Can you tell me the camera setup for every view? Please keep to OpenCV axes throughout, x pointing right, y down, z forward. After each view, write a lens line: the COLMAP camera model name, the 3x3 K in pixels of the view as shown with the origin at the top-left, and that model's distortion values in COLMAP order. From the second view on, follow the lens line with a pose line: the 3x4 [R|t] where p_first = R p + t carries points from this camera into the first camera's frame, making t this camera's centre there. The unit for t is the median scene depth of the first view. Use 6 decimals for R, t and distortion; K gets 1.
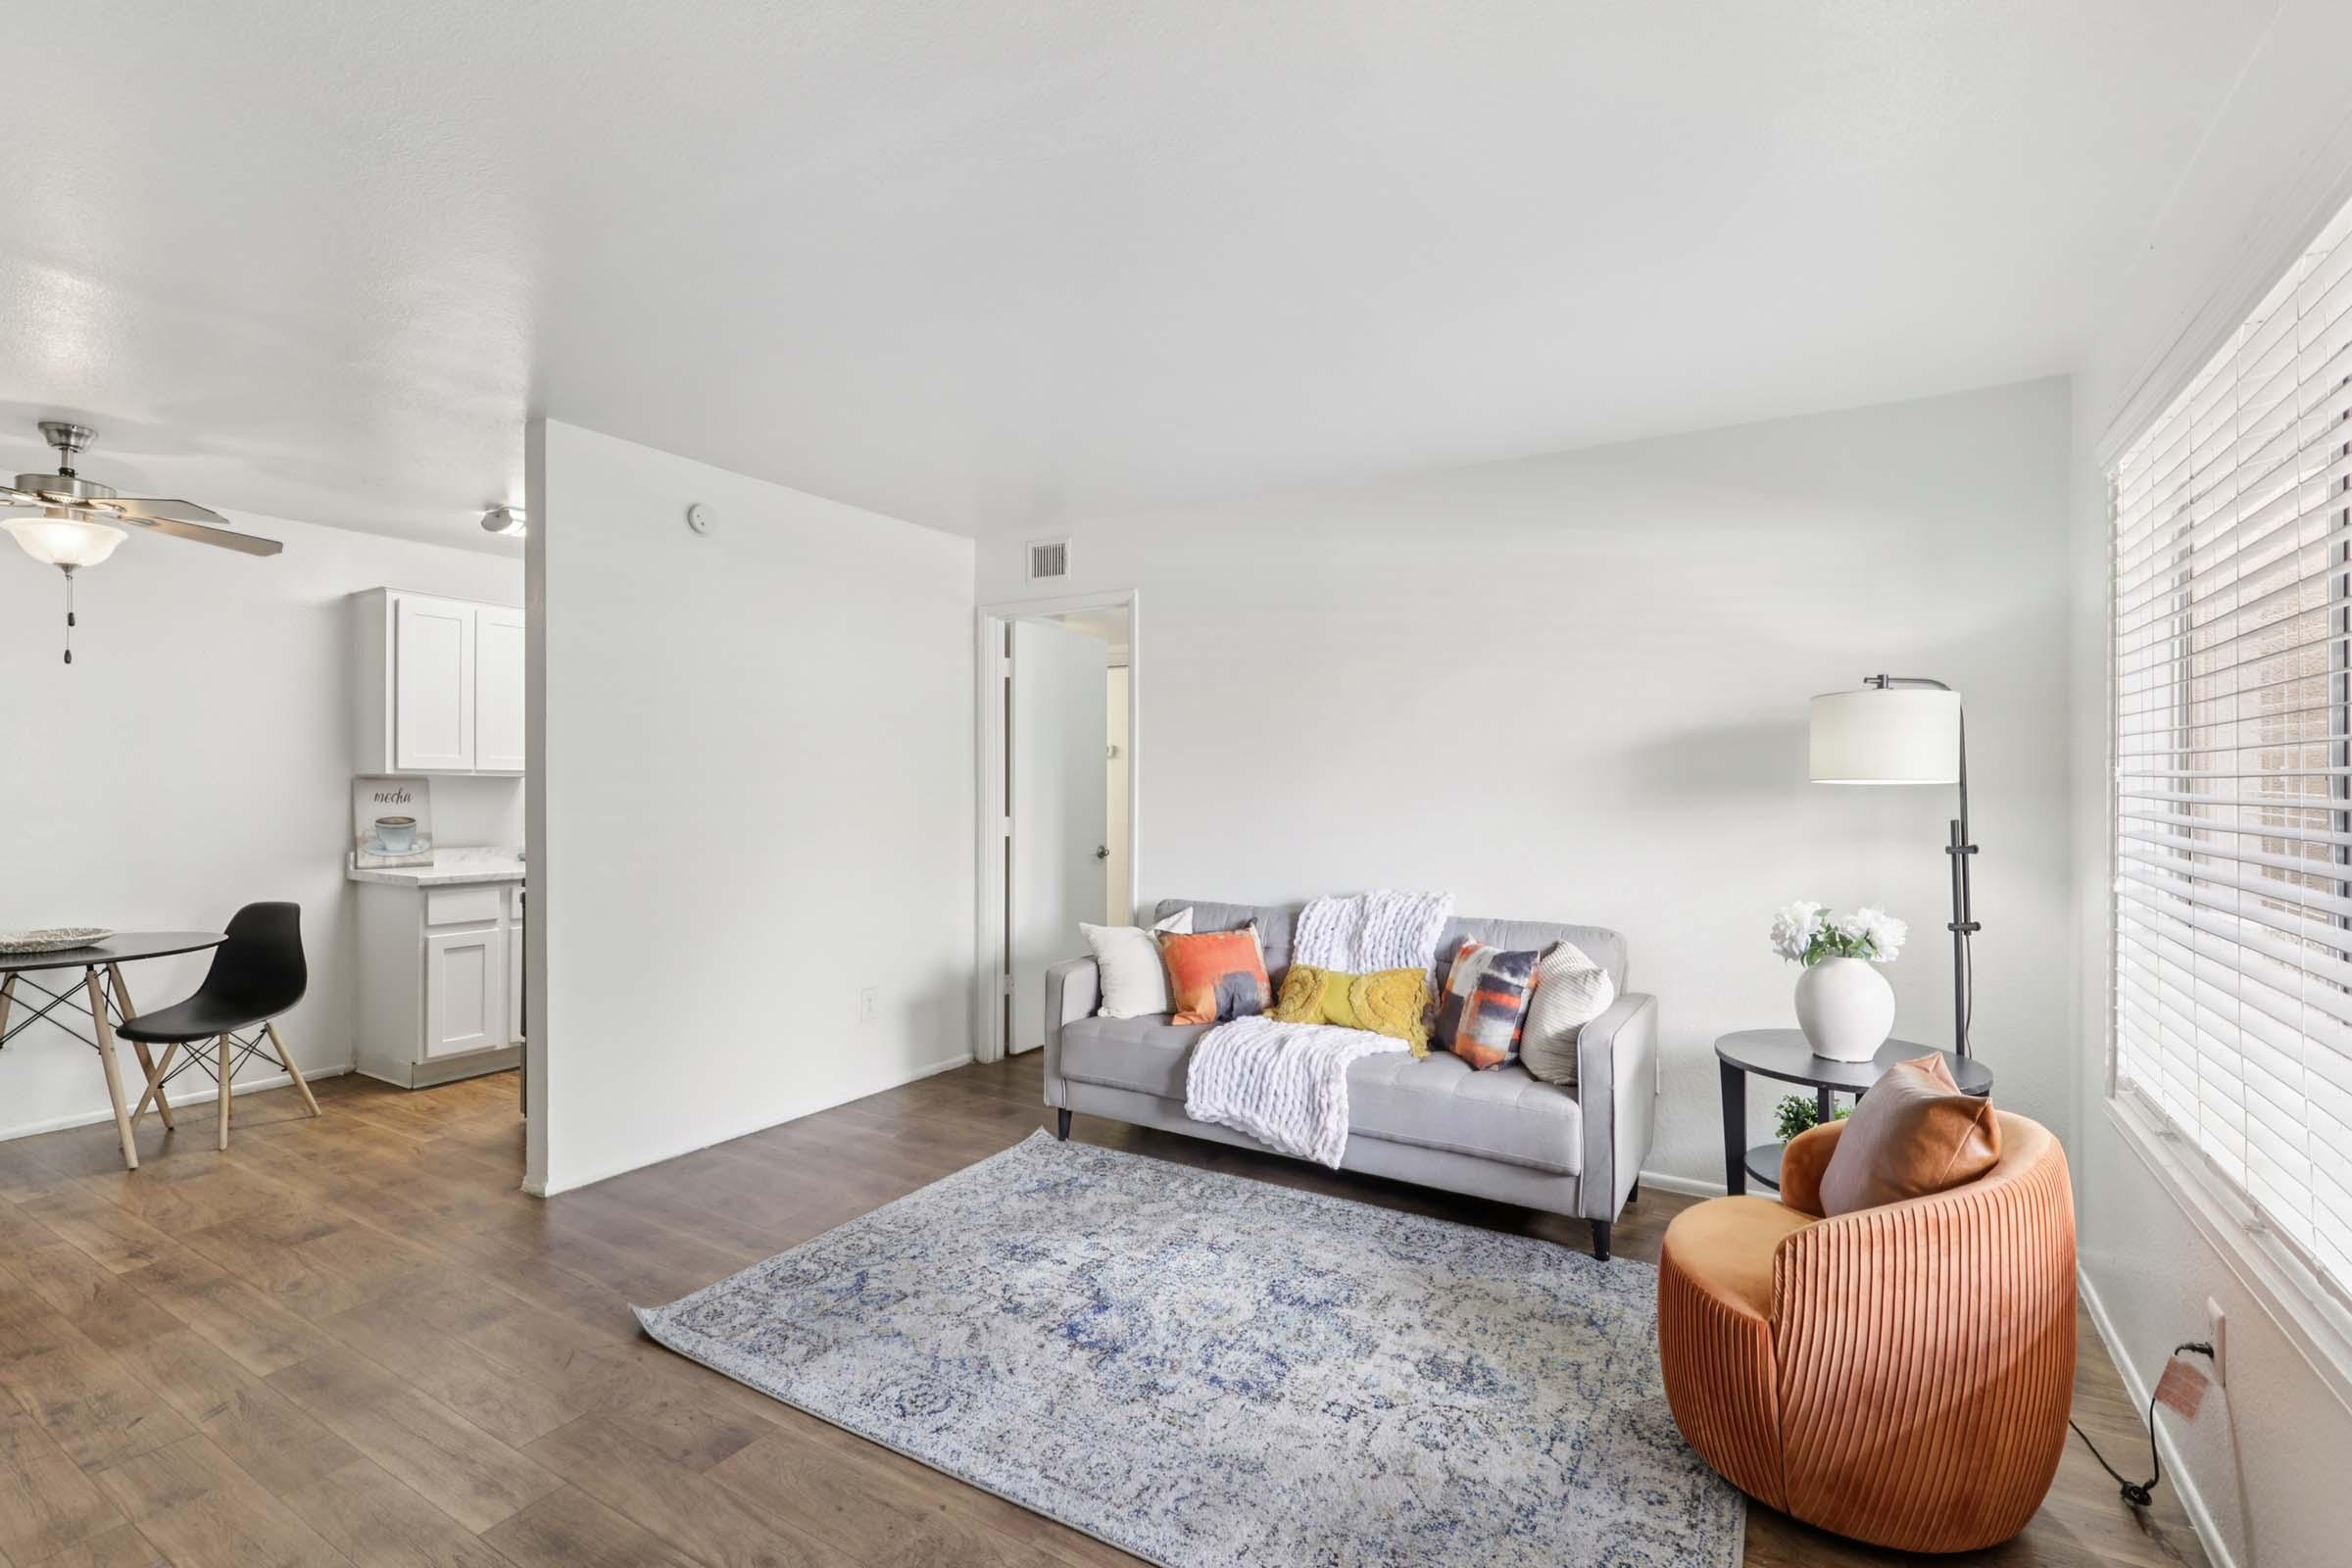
lens RADIAL K [[1085.1, 0, 1190.8], [0, 1085.1, 785.0], [0, 0, 1]] dist [0.000986, 0.000367]
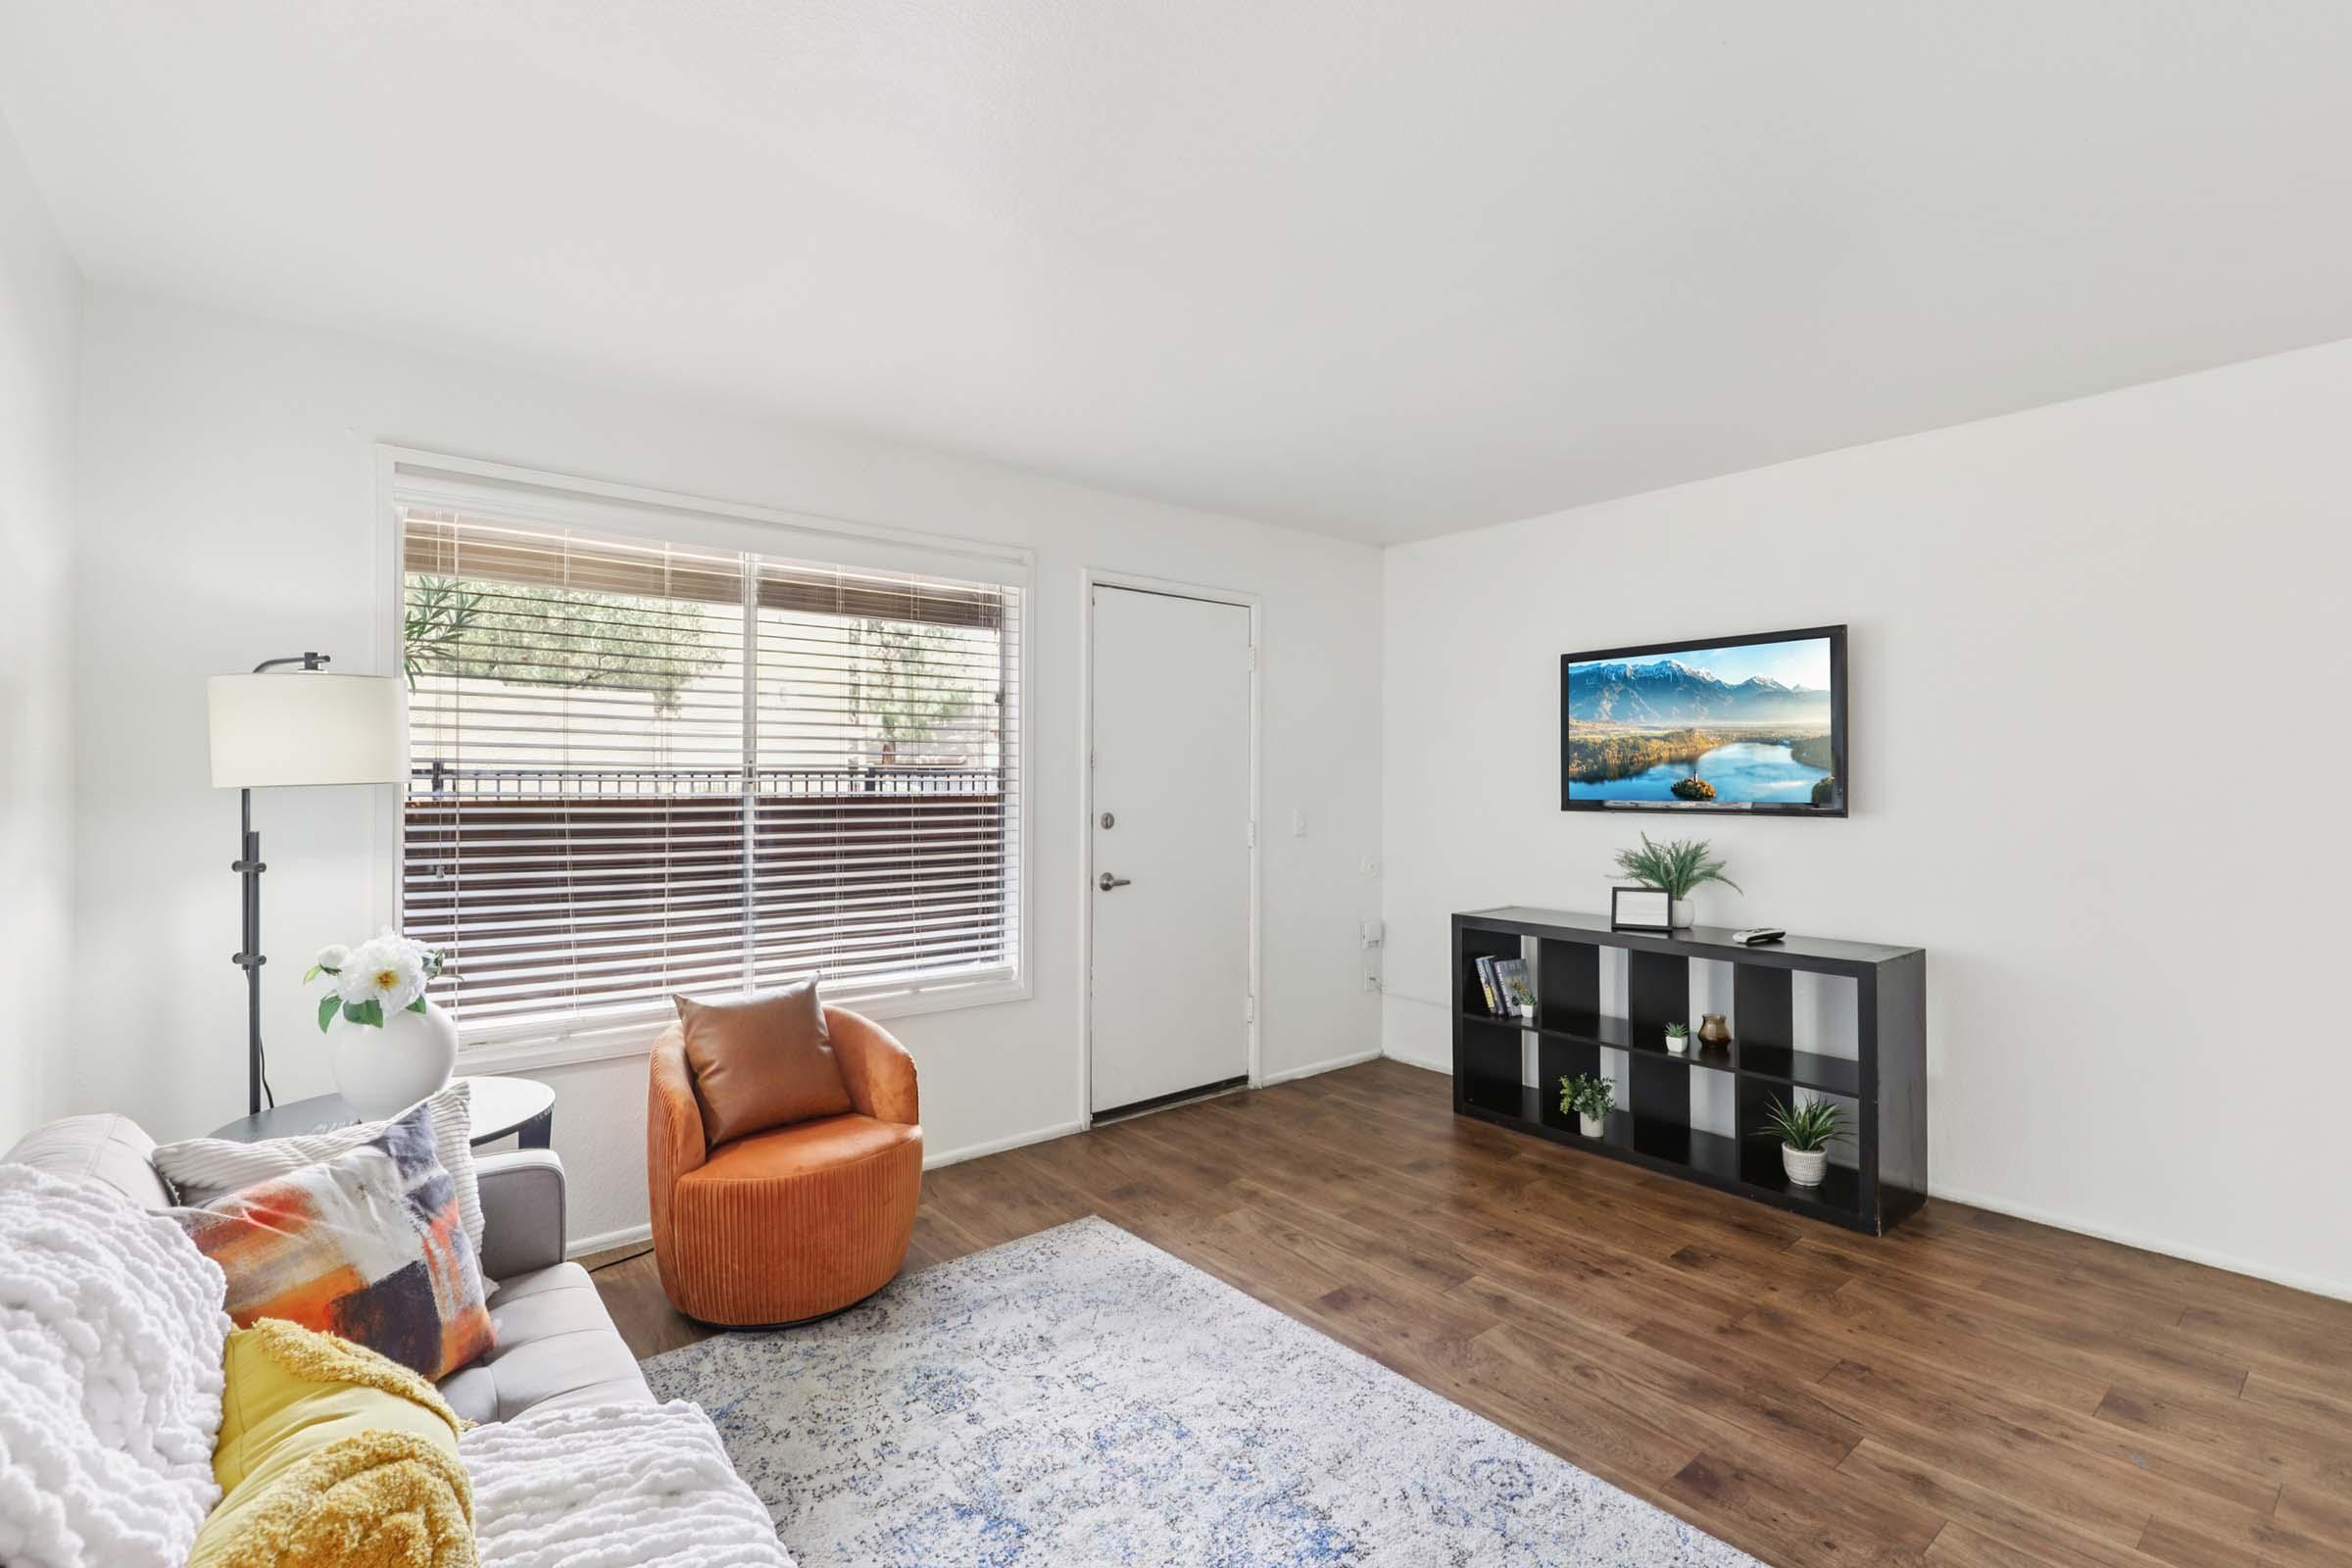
lens RADIAL K [[1085.1, 0, 1188.2], [0, 1085.1, 778.4], [0, 0, 1]] dist [0.000986, 0.000367]
pose [[-0.942613, 0.000660, 0.333888, -0.210542], [0.003422, 0.999965, 0.007685, -0.010737], [-0.333871, 0.008387, -0.942582, 1.345766]]
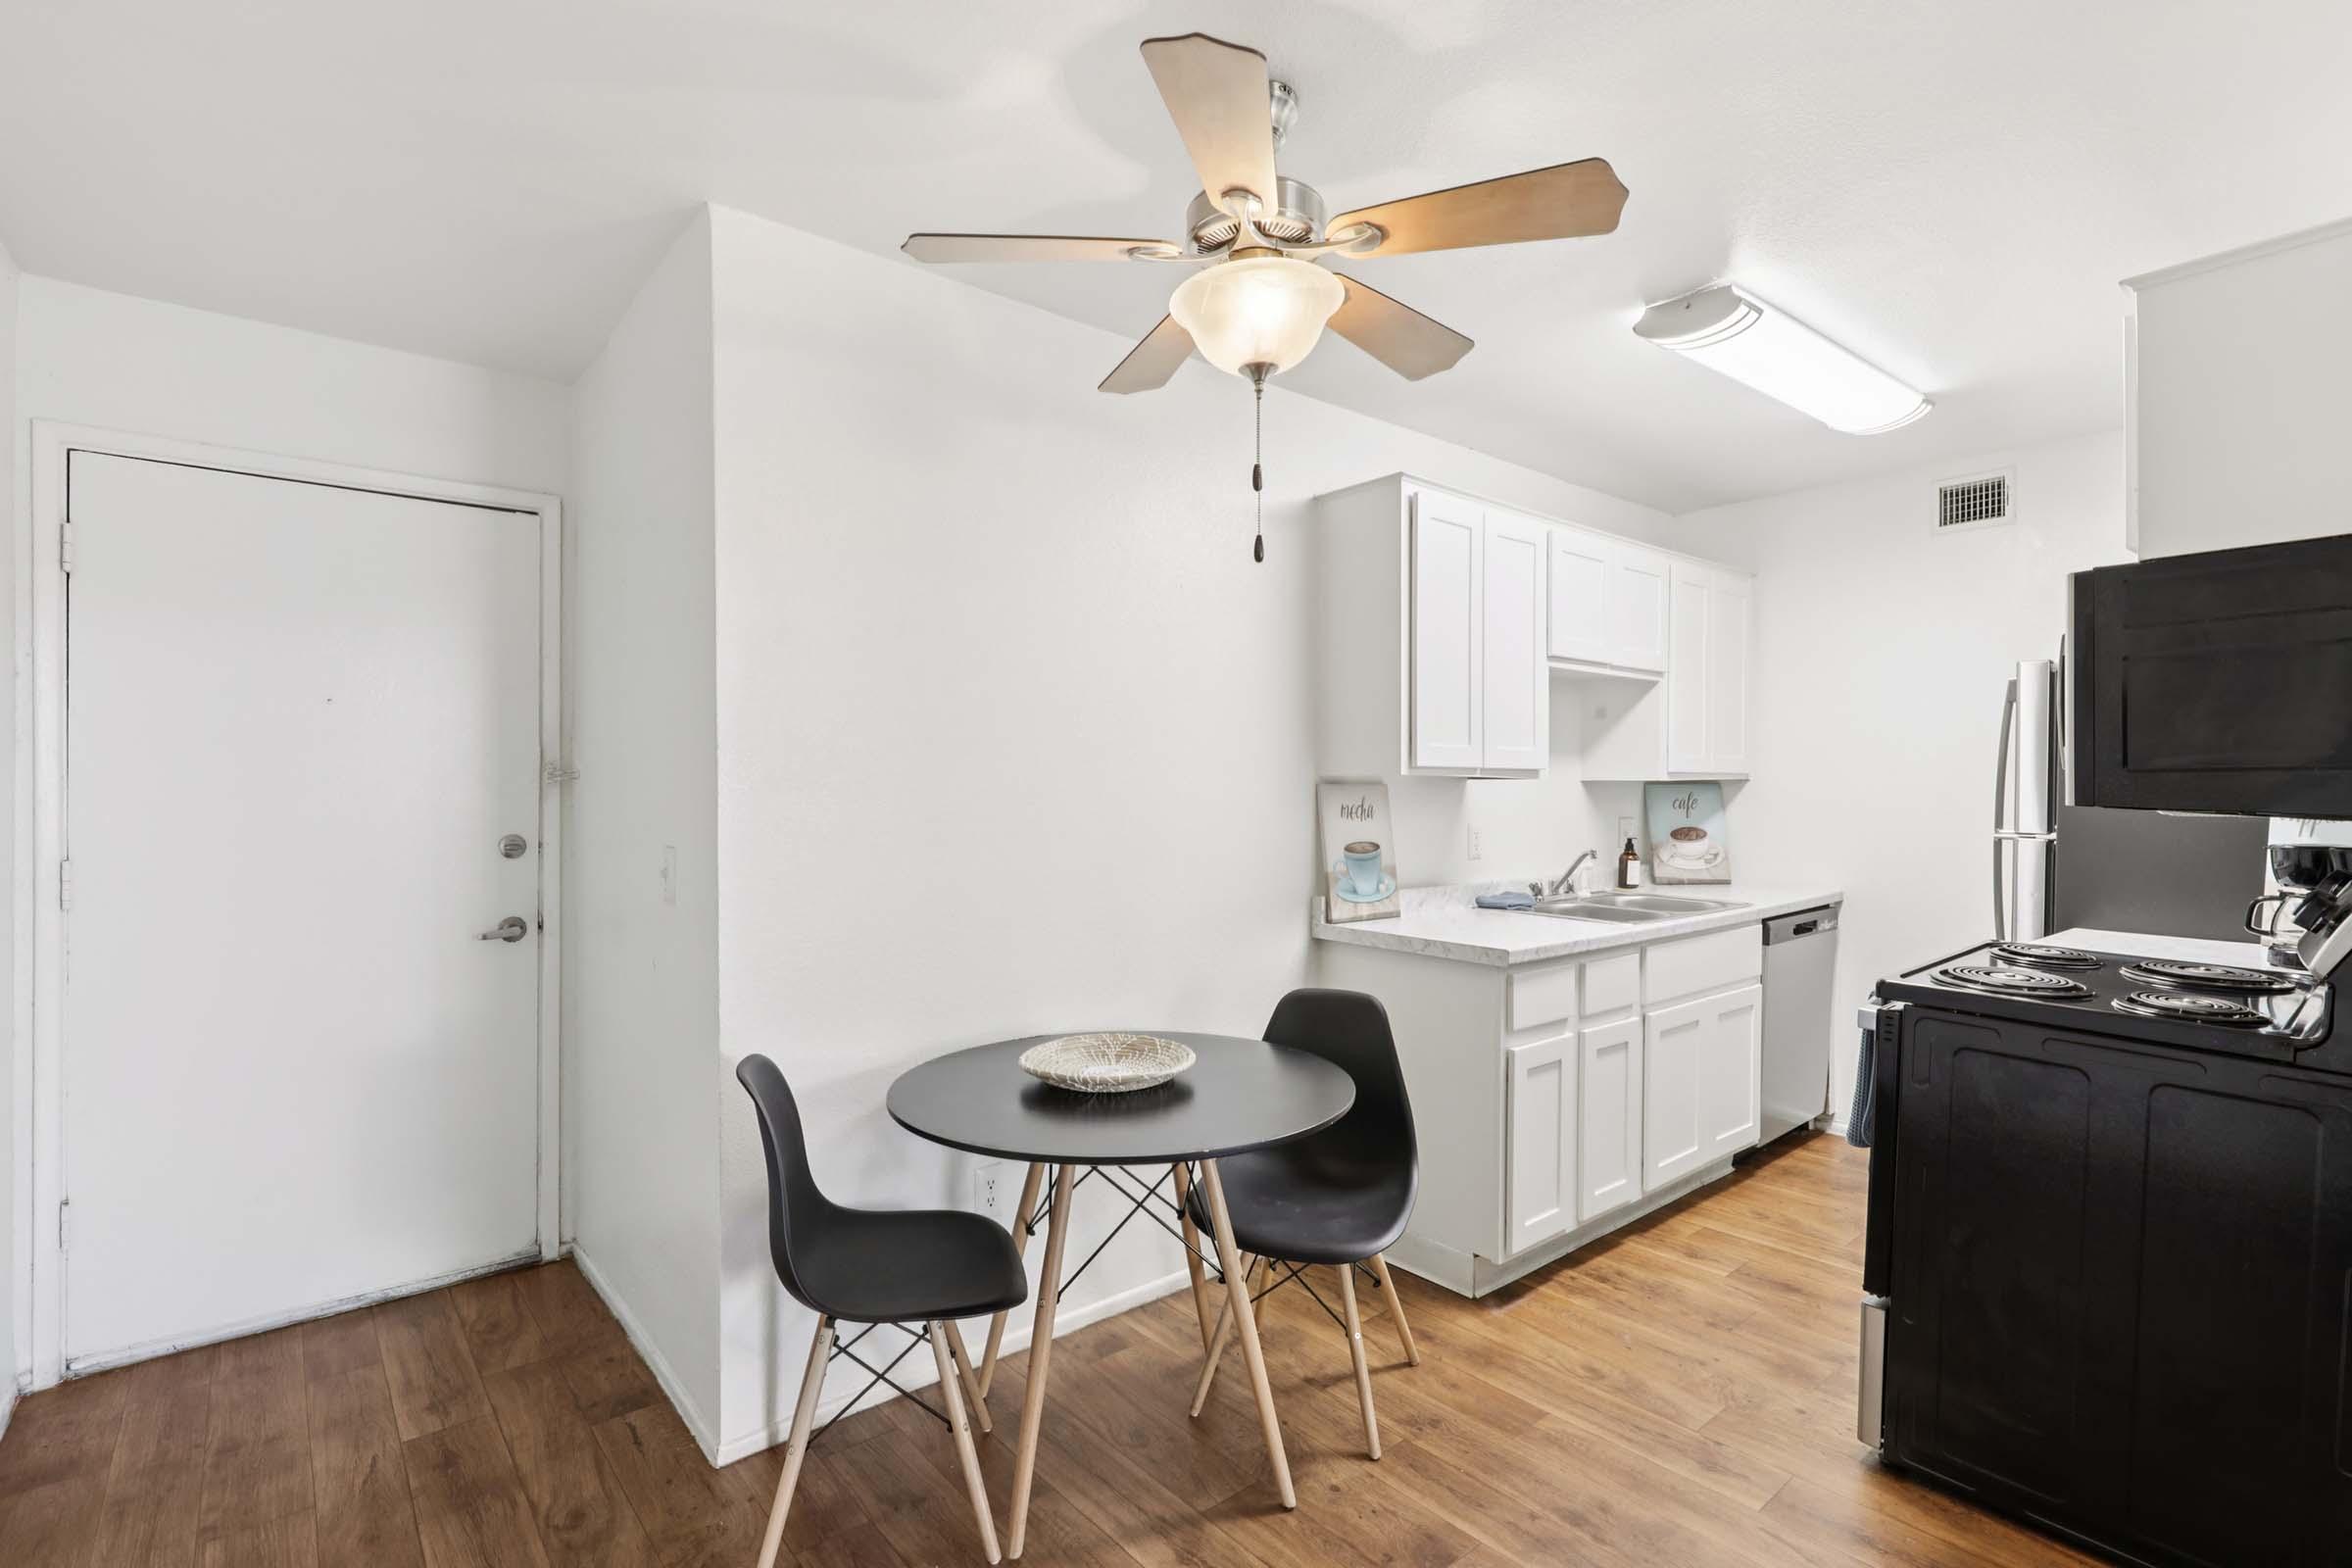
lens RADIAL K [[1085.1, 0, 1175.4], [0, 1085.1, 793.9], [0, 0, 1]] dist [0.000986, 0.000367]
pose [[0.947548, 0.001178, -0.319613, -0.949787], [0.000443, 0.999987, 0.005000, -0.003866], [0.319614, -0.004879, 0.947535, 0.524427]]
